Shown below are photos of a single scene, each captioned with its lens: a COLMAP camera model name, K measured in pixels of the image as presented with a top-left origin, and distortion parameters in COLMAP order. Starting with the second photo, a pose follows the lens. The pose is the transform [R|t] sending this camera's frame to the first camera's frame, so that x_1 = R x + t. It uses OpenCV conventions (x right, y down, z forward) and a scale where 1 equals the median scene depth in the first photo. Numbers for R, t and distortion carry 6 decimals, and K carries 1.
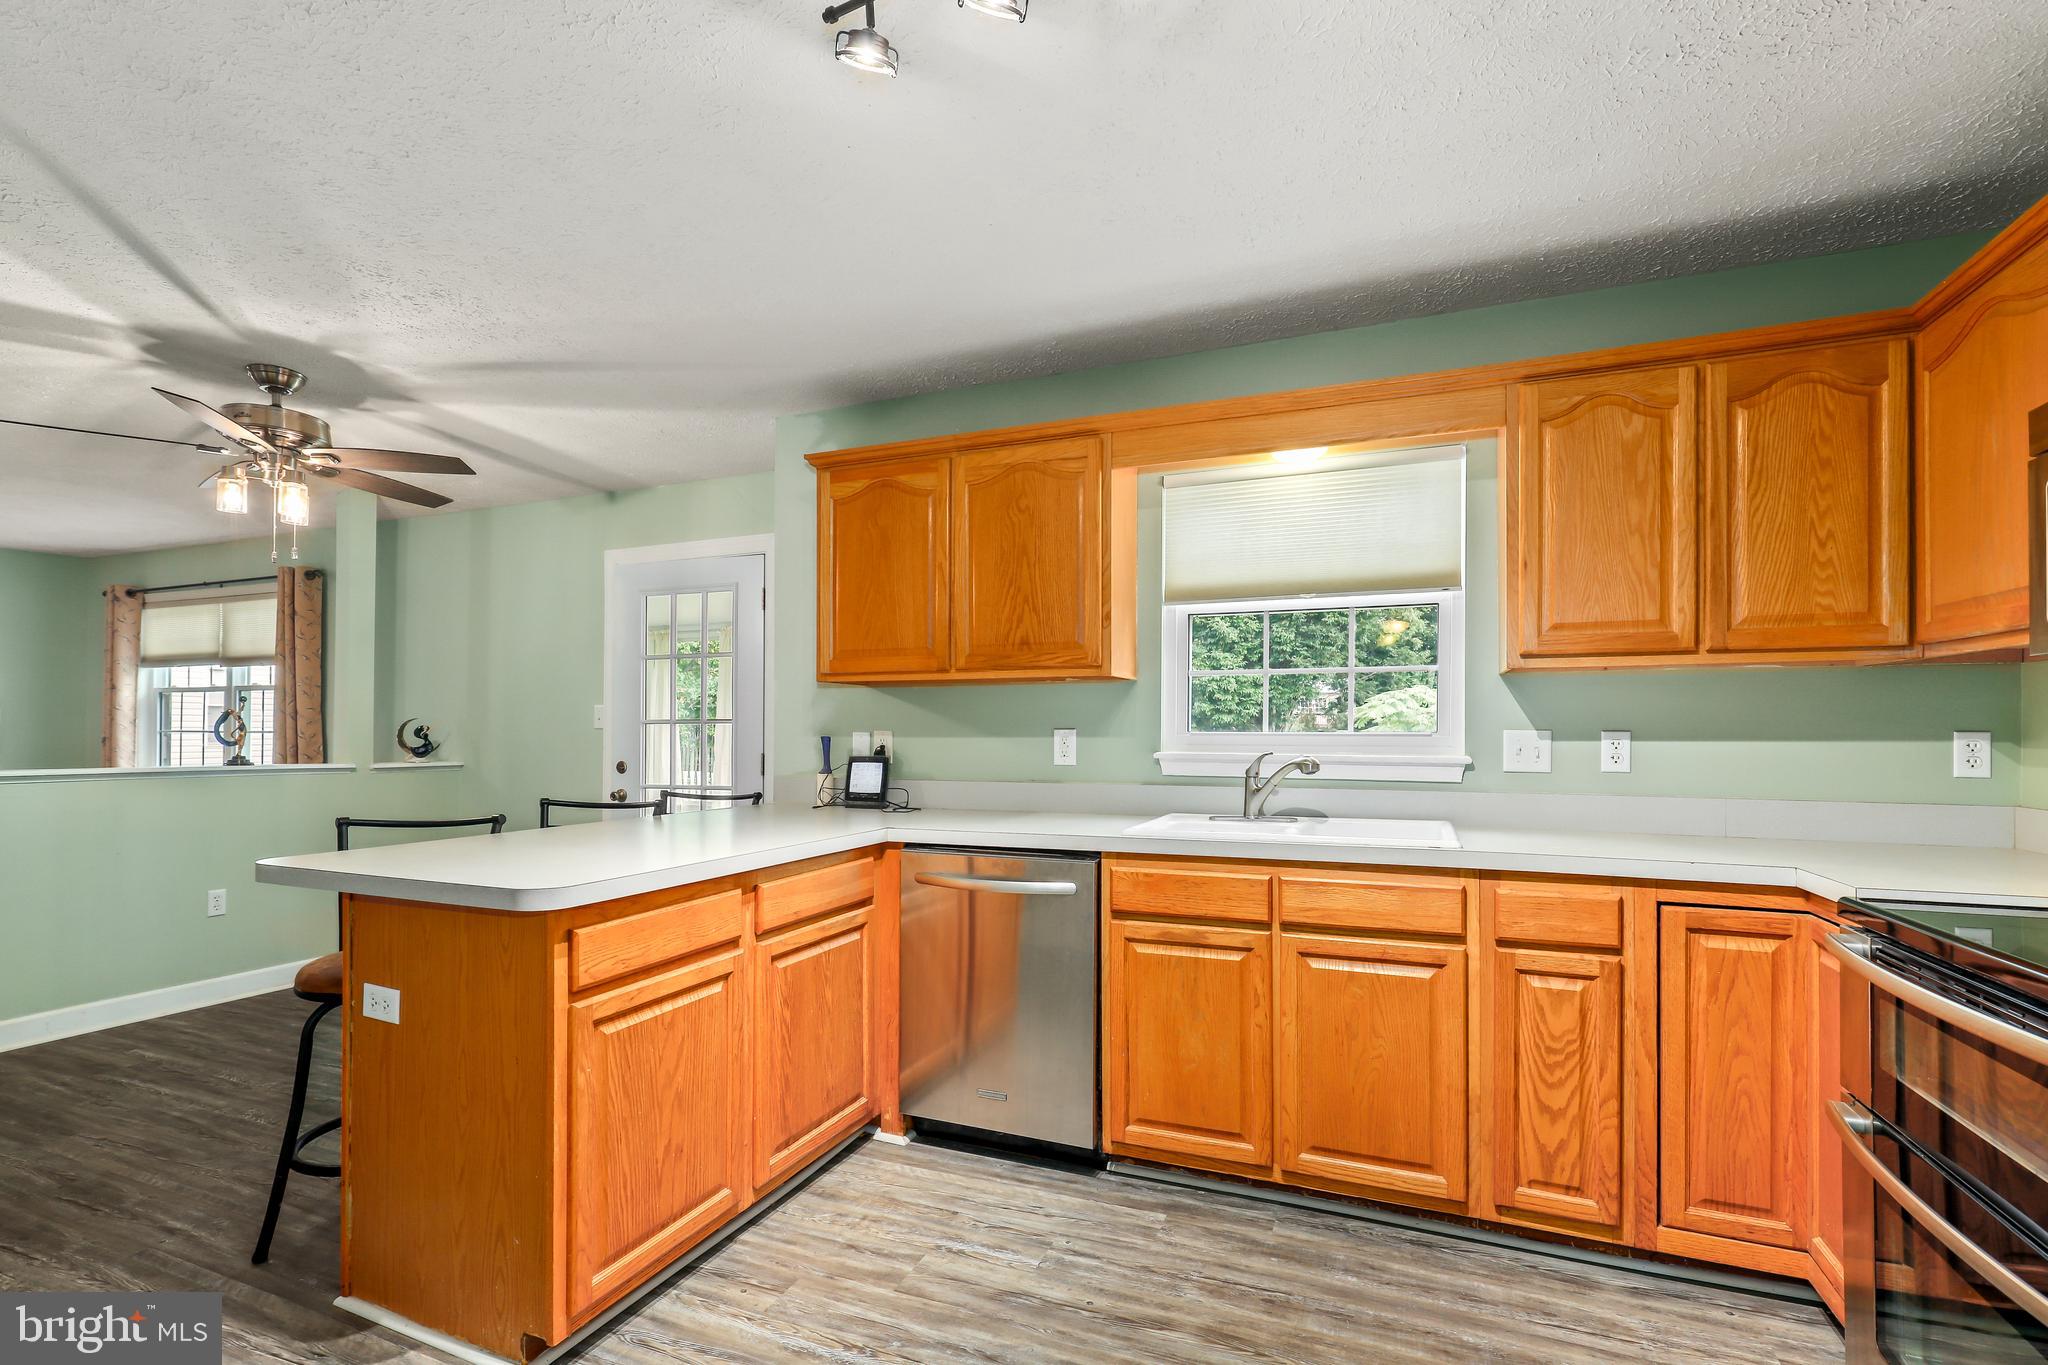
lens RADIAL K [[944.8, 0, 1026.6], [0, 944.8, 720.0], [0, 0, 1]] dist [0.002757, 0.000217]
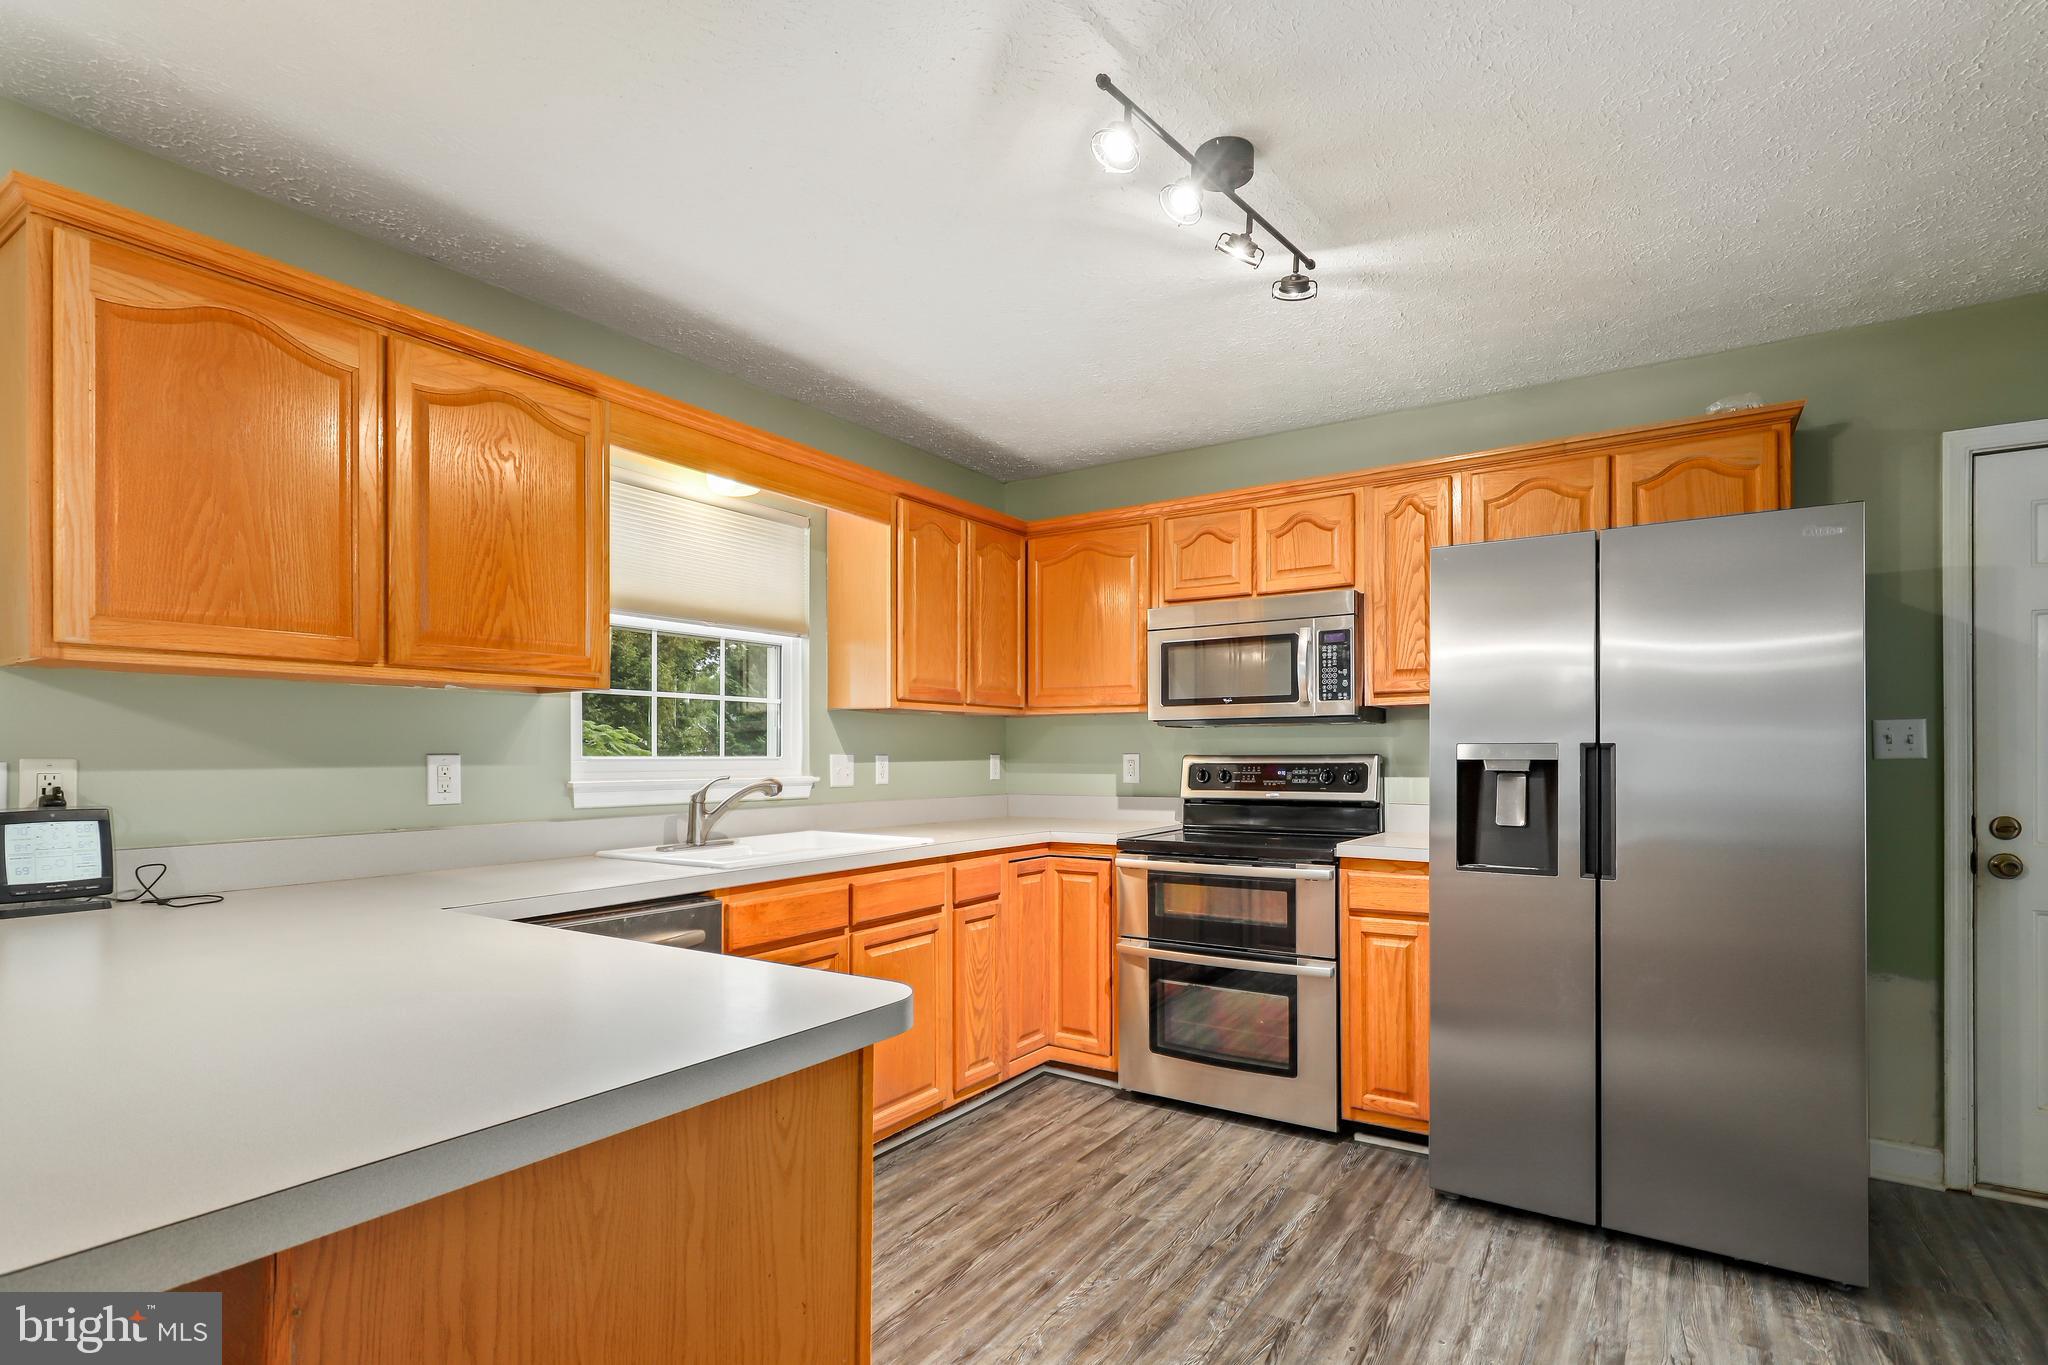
lens RADIAL K [[963.8, 0, 1057.6], [0, 963.8, 748.6], [0, 0, 1]] dist [0.001761, 0.000021]
pose [[0.193084, 0.003642, 0.981175, -0.818474], [-0.008297, 0.999963, -0.002079, 0.003660], [-0.981147, -0.007740, 0.193107, 0.537535]]
